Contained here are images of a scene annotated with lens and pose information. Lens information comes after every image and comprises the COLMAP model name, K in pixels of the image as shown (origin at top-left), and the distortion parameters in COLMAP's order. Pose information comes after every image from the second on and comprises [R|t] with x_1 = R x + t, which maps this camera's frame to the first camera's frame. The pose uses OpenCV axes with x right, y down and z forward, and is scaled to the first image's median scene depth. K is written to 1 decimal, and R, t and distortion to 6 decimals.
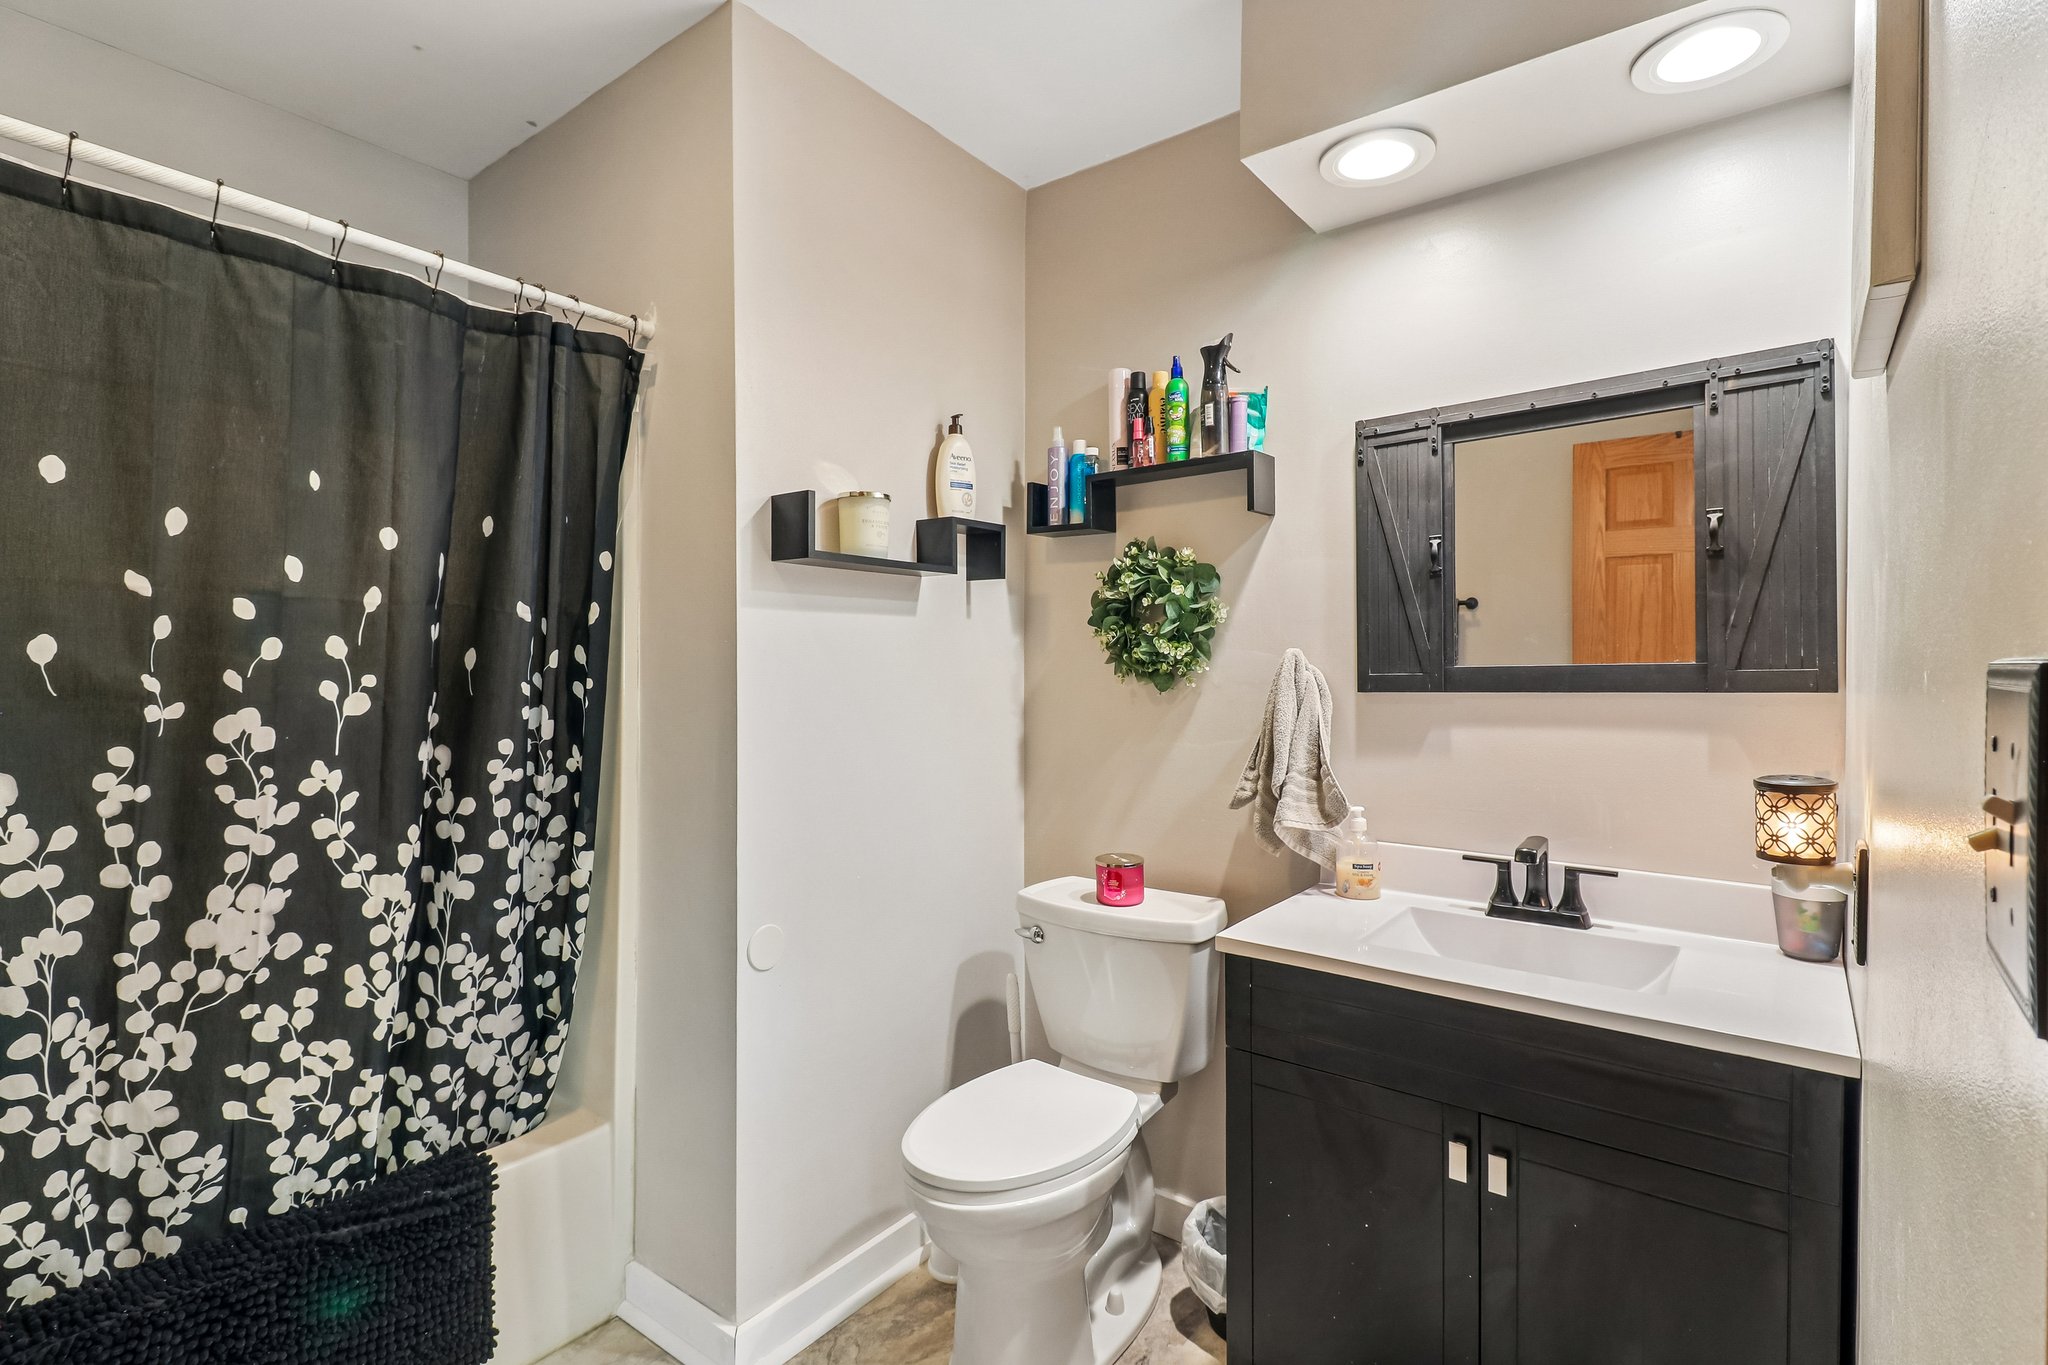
lens RADIAL K [[980.2, 0, 1028.0], [0, 980.2, 674.9], [0, 0, 1]] dist [0.015977, -0.013585]
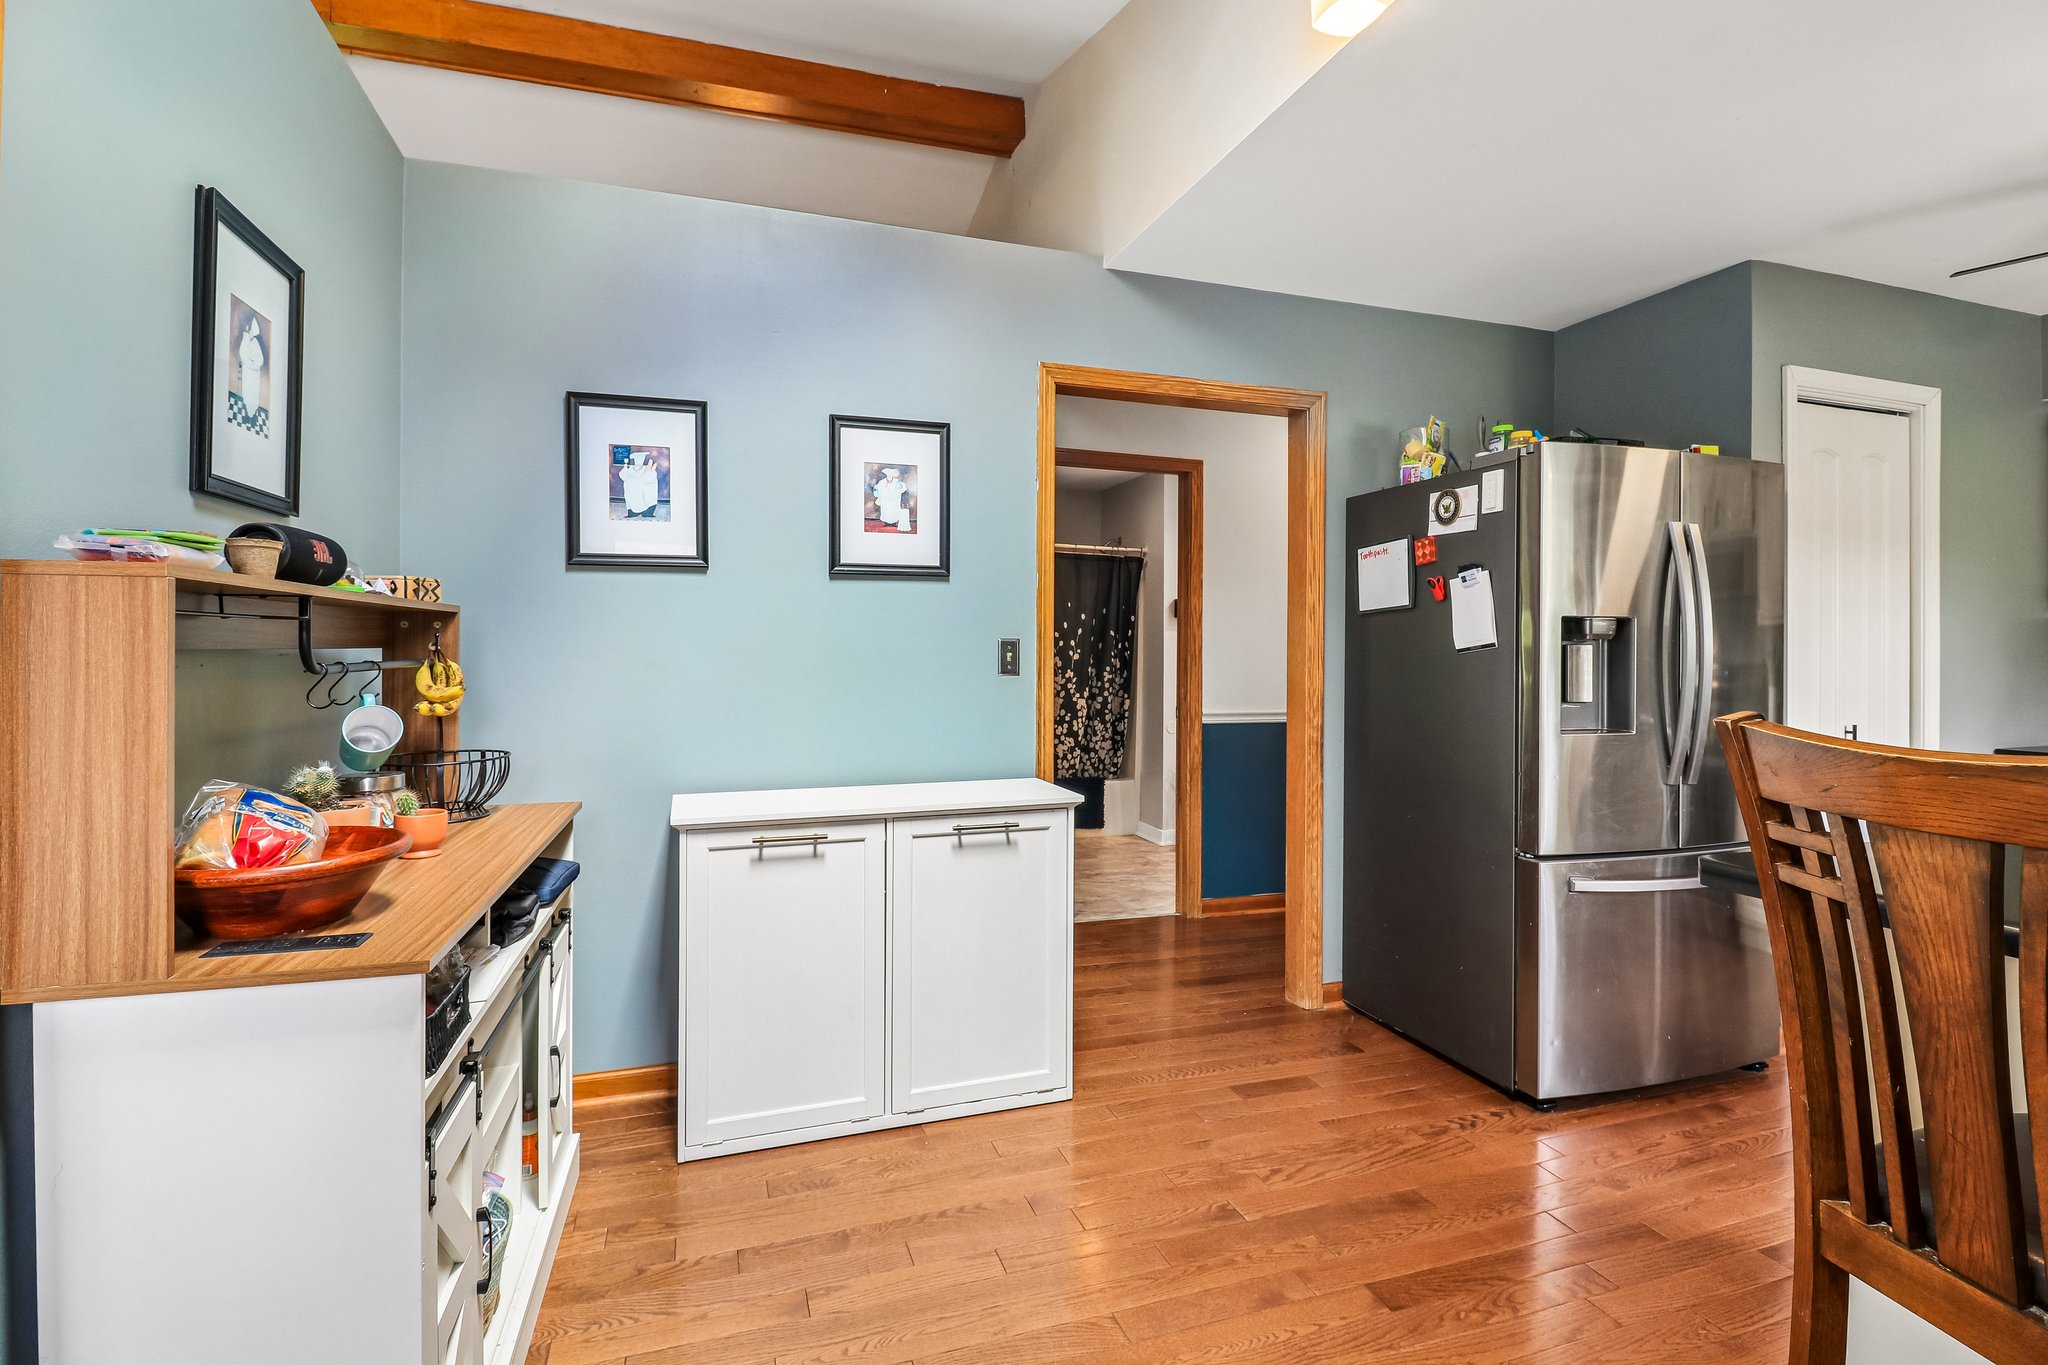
lens RADIAL K [[980.2, 0, 1016.0], [0, 980.2, 652.2], [0, 0, 1]] dist [0.015977, -0.013585]
pose [[0.831870, 0.001276, -0.554969, 1.250626], [-0.009171, 0.999892, -0.011448, 0.054897], [0.554895, 0.014613, 0.831792, -2.304221]]
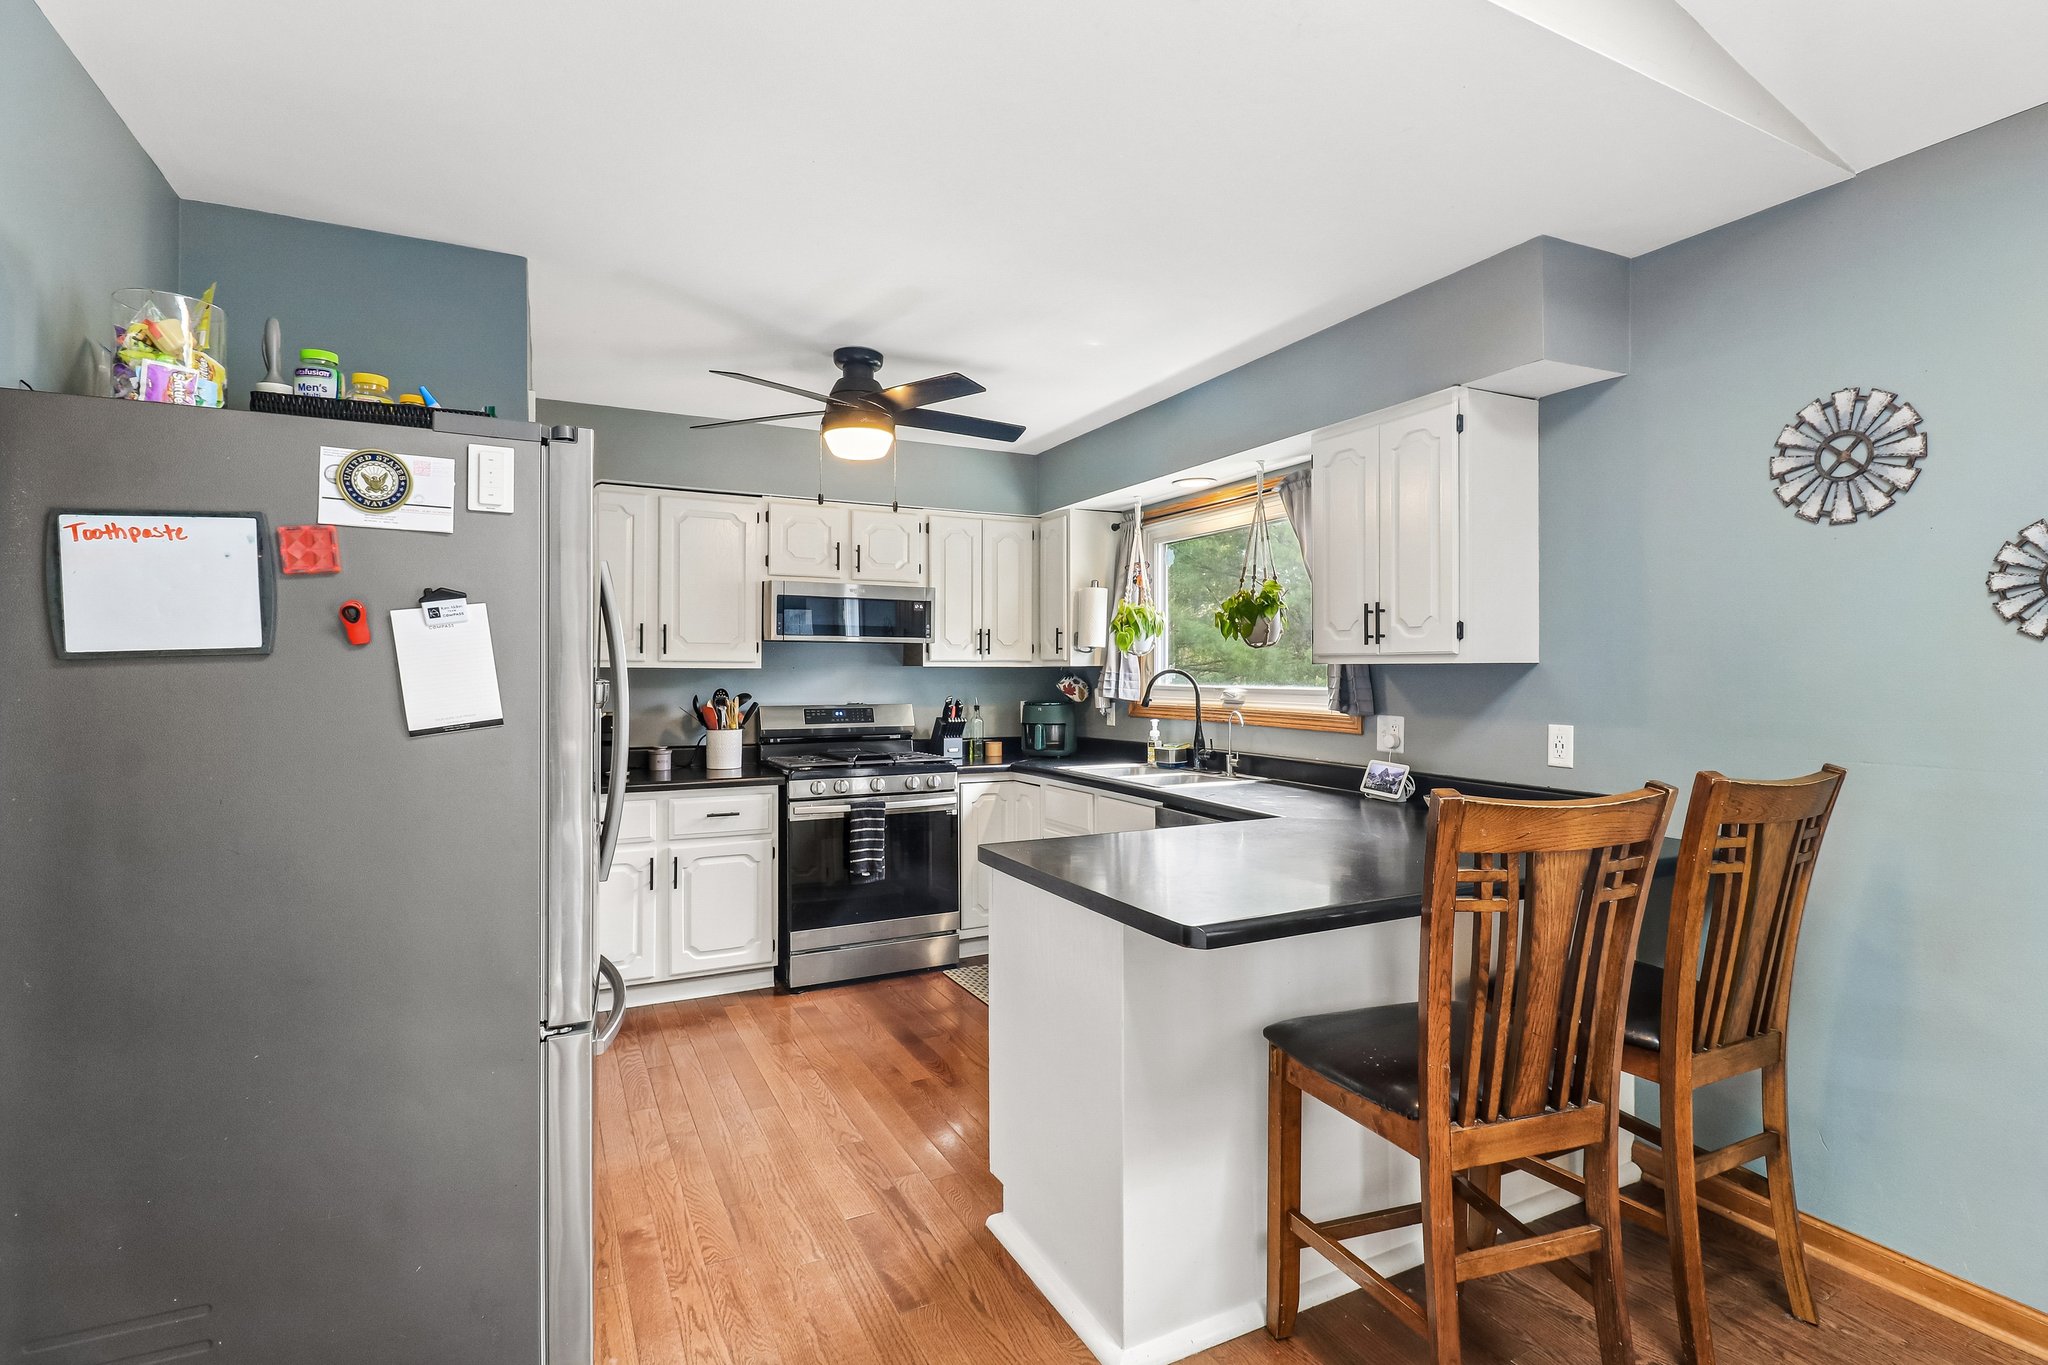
lens RADIAL K [[980.2, 0, 1050.5], [0, 980.2, 680.9], [0, 0, 1]] dist [0.015977, -0.013585]
pose [[0.421265, -0.008602, 0.906897, 0.344881], [0.010180, 0.999937, 0.004755, -0.021400], [-0.906880, 0.007229, 0.421326, -1.508004]]
